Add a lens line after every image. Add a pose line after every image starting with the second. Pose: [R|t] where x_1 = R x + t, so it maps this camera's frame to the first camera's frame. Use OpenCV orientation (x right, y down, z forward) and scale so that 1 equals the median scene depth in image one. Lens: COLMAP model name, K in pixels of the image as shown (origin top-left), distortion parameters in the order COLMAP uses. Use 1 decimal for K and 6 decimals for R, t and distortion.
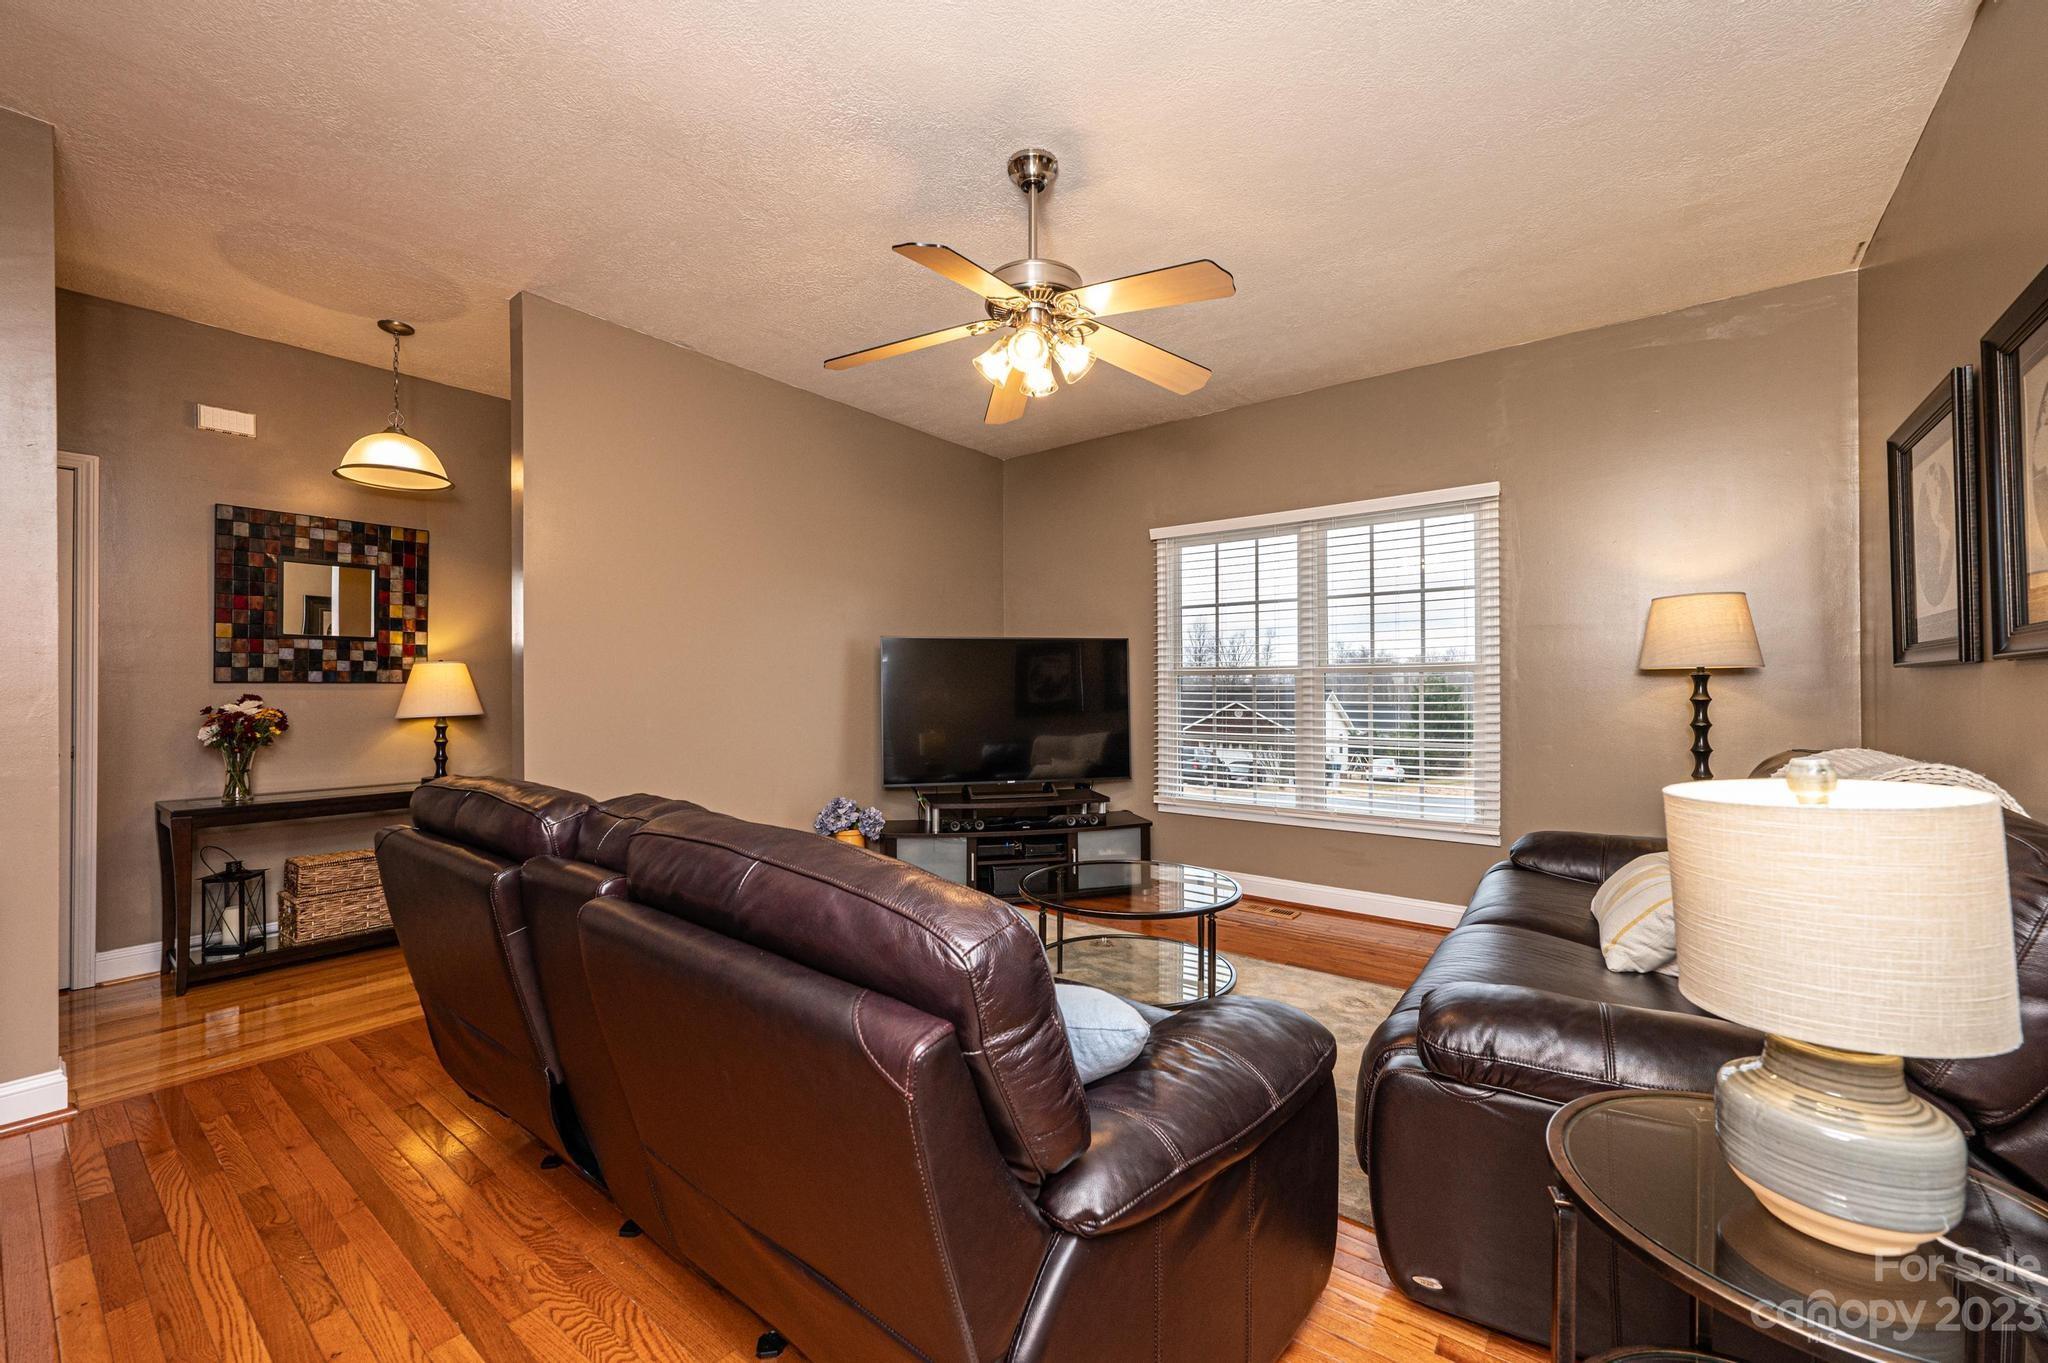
lens RADIAL K [[851.7, 0, 1016.7], [0, 851.7, 676.2], [0, 0, 1]] dist [-0.001023, 0.000011]
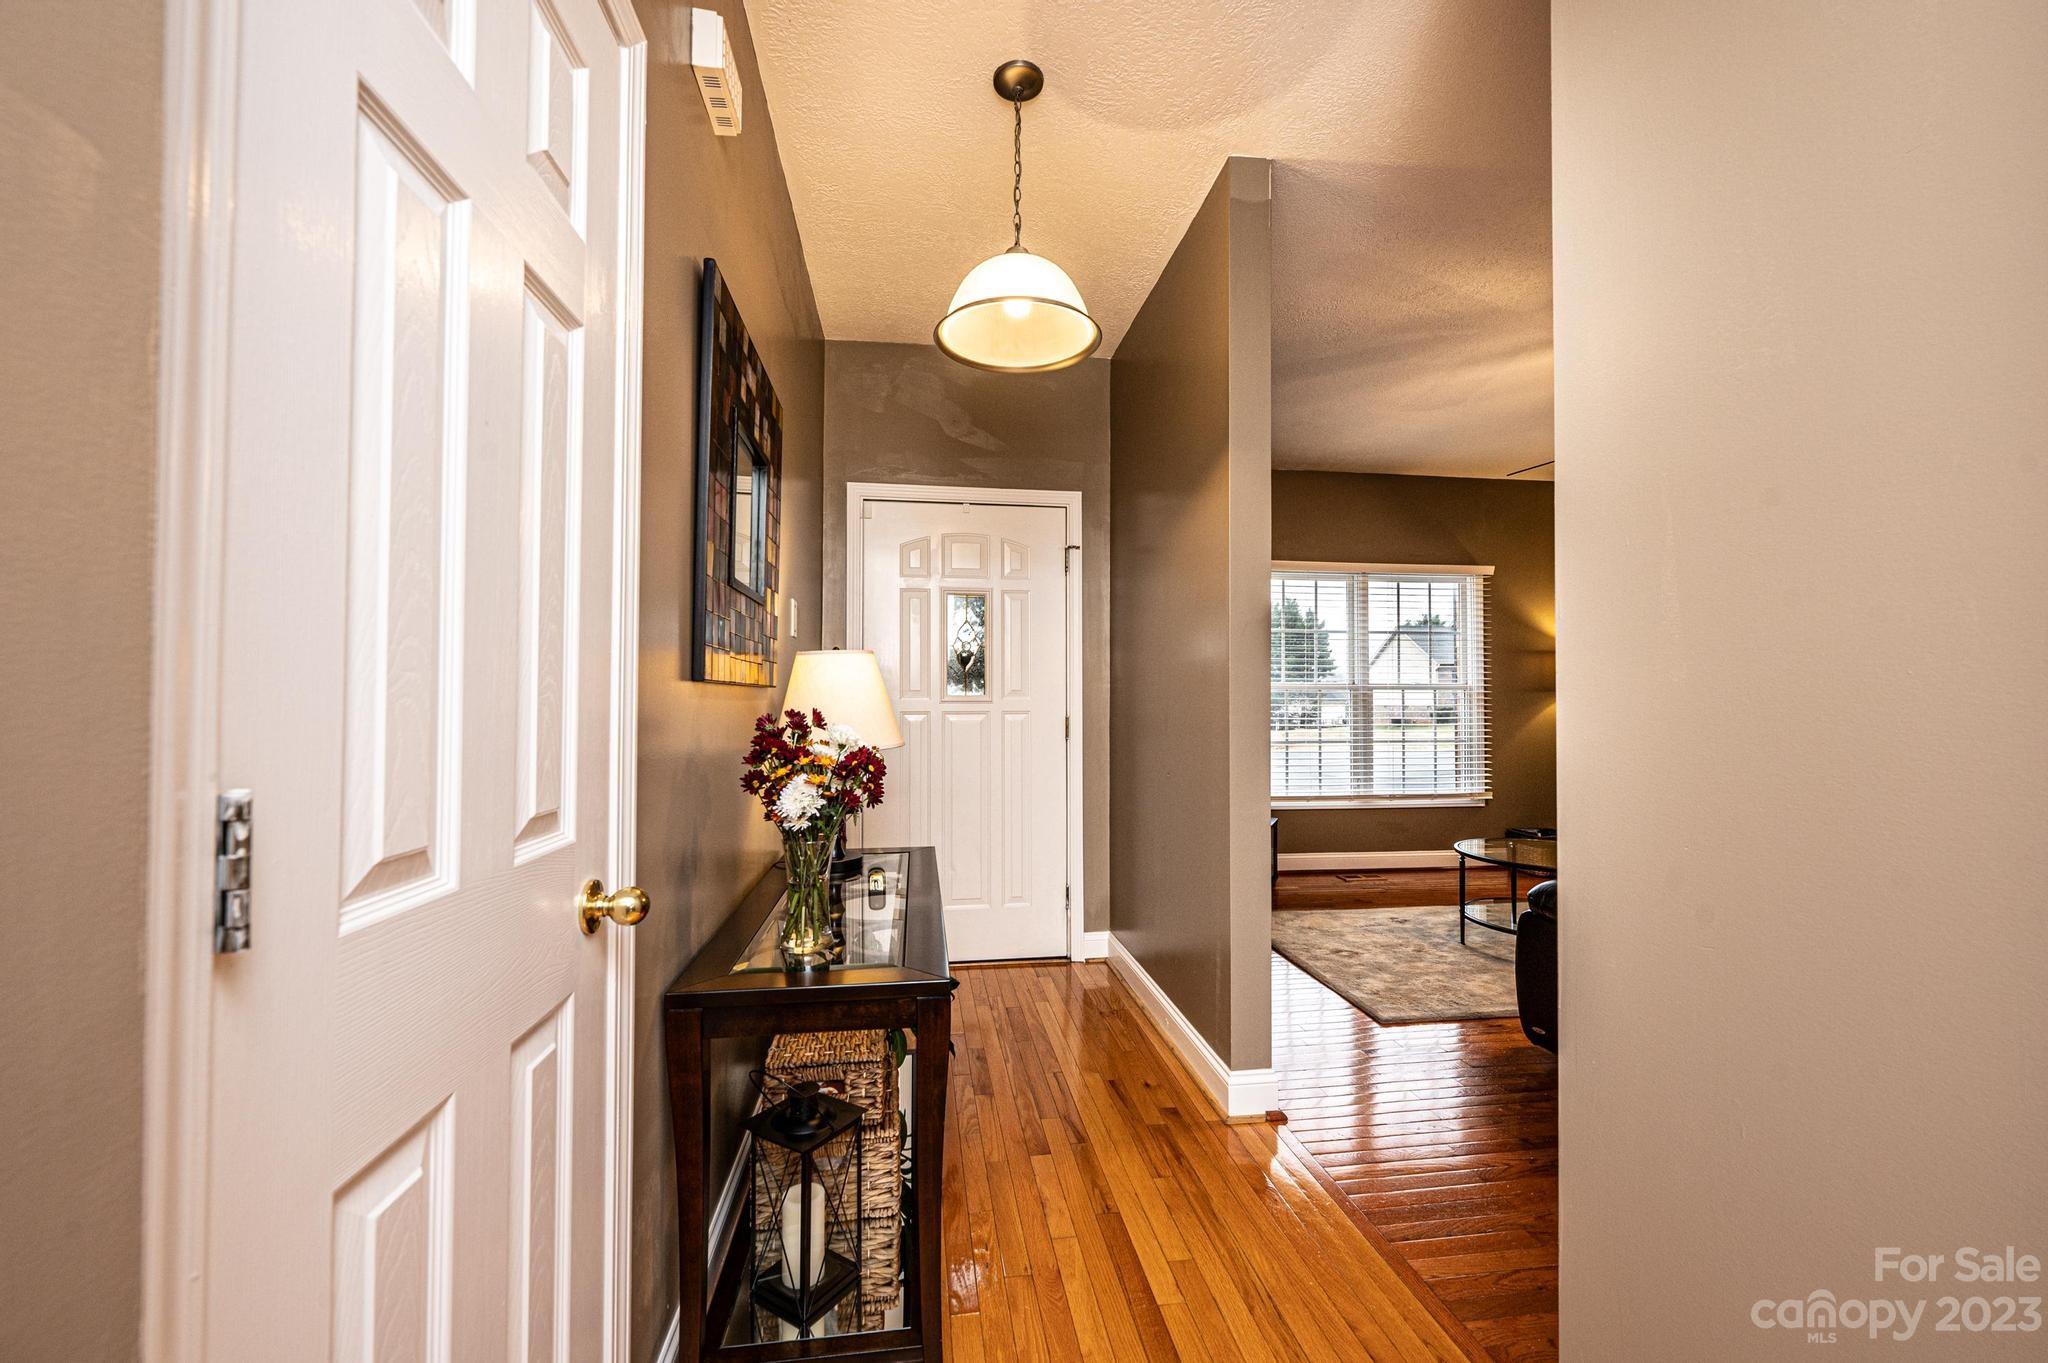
lens RADIAL K [[813.0, 0, 1024.4], [0, 813.0, 682.5], [0, 0, 1]] dist [-0.000507, -0.000045]
pose [[0.692060, 0.023080, 0.721471, -0.965203], [-0.018422, 0.999728, -0.014310, 0.014462], [-0.721605, -0.003388, 0.692296, 0.543539]]
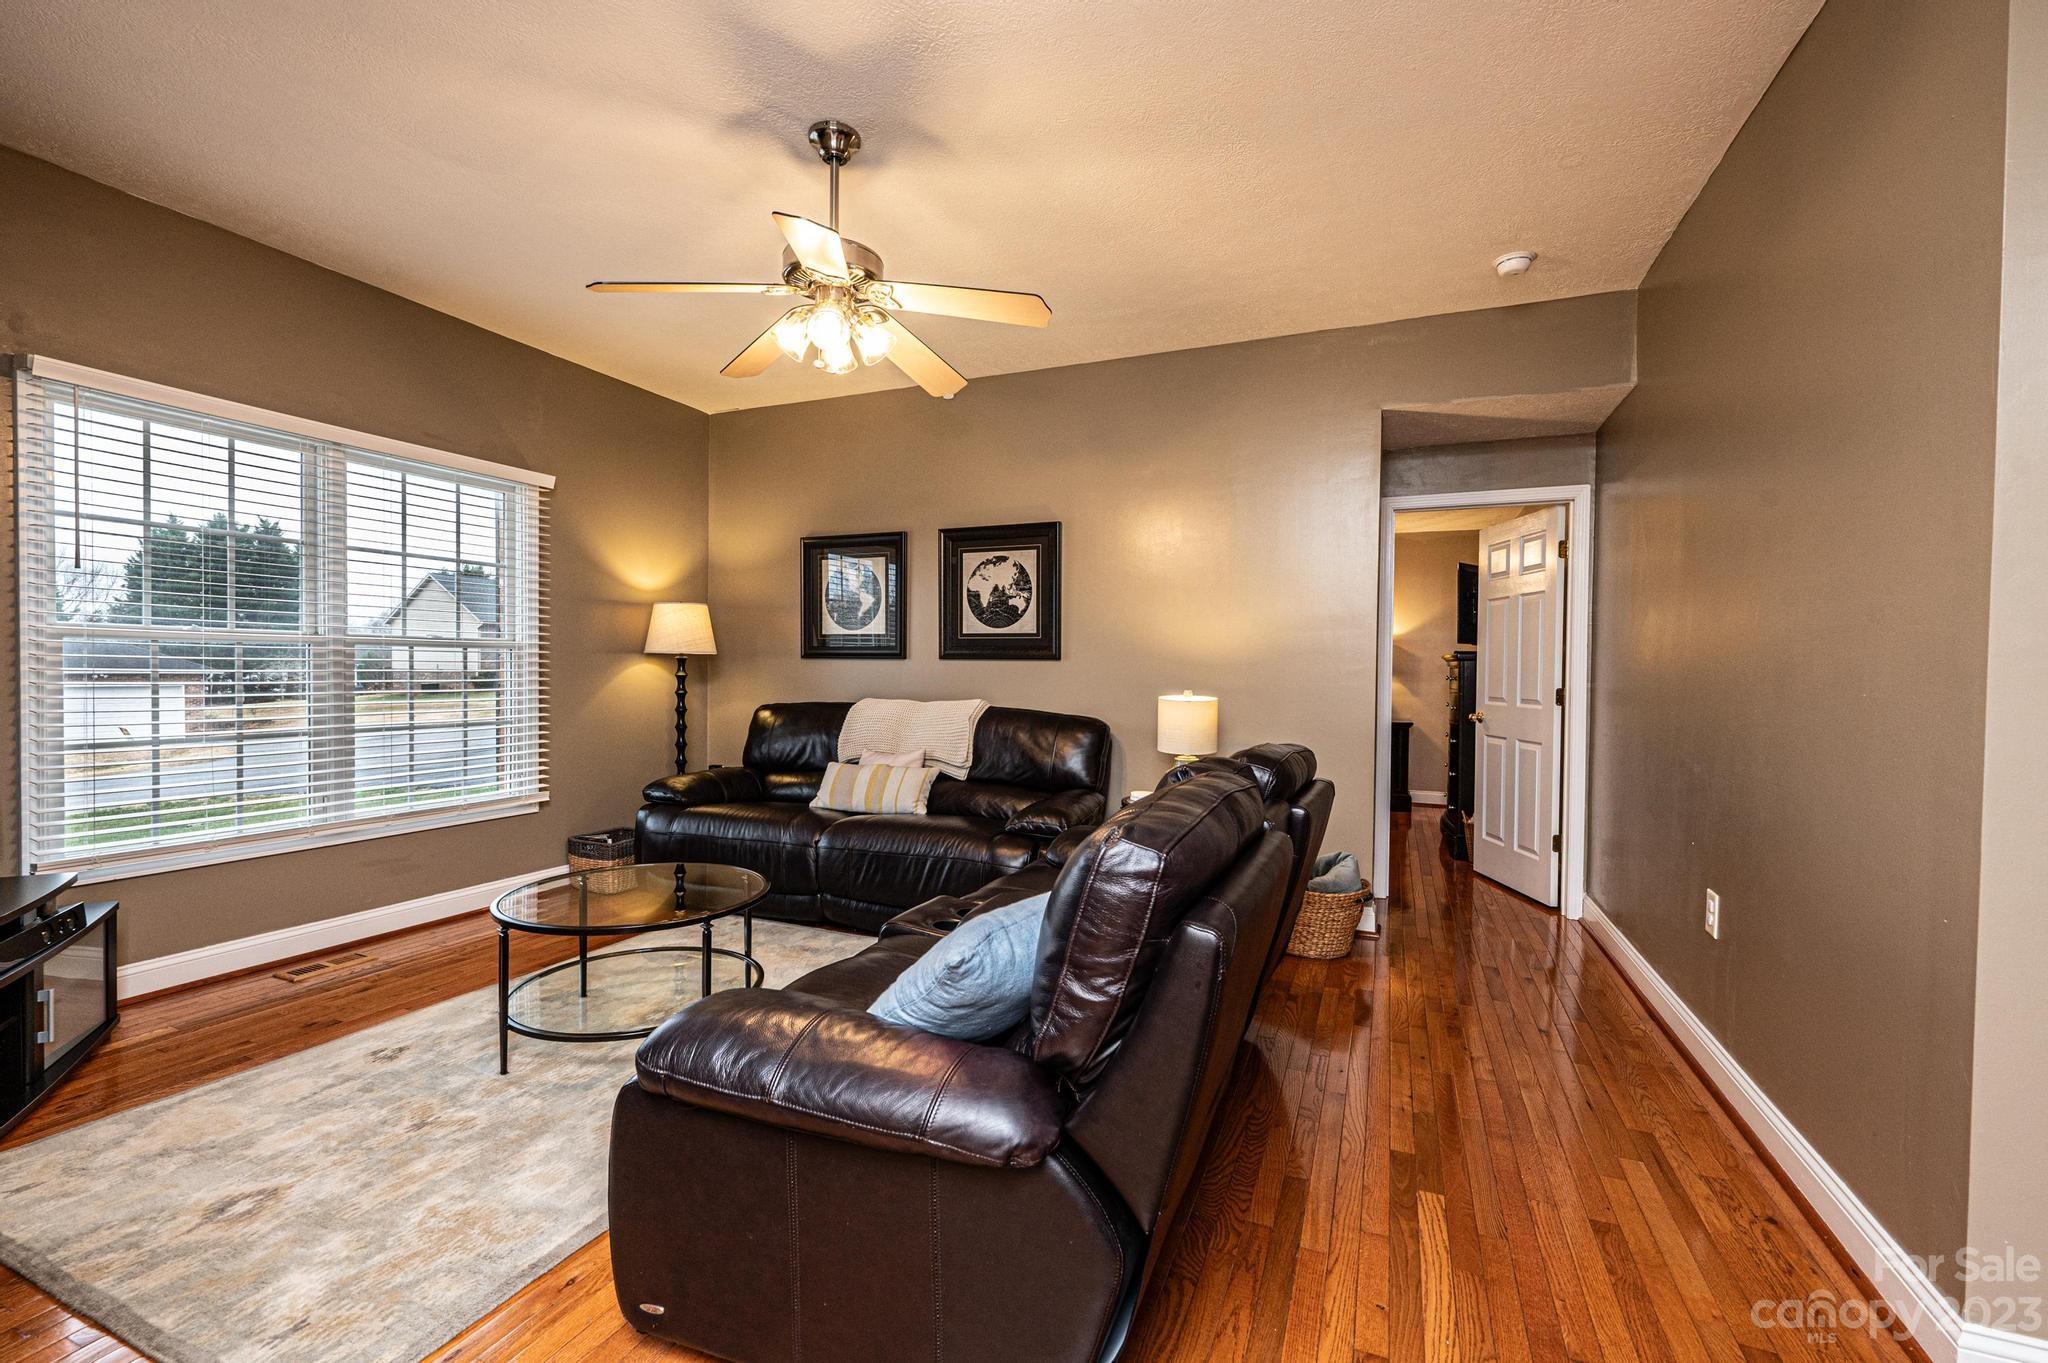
lens RADIAL K [[851.7, 0, 1016.7], [0, 851.7, 676.2], [0, 0, 1]] dist [-0.001023, 0.000011]
pose [[-0.265665, -0.003016, 0.964061, -0.586780], [-0.020284, 0.999791, -0.002462, 0.016267], [-0.963852, -0.020209, -0.265670, 0.648685]]
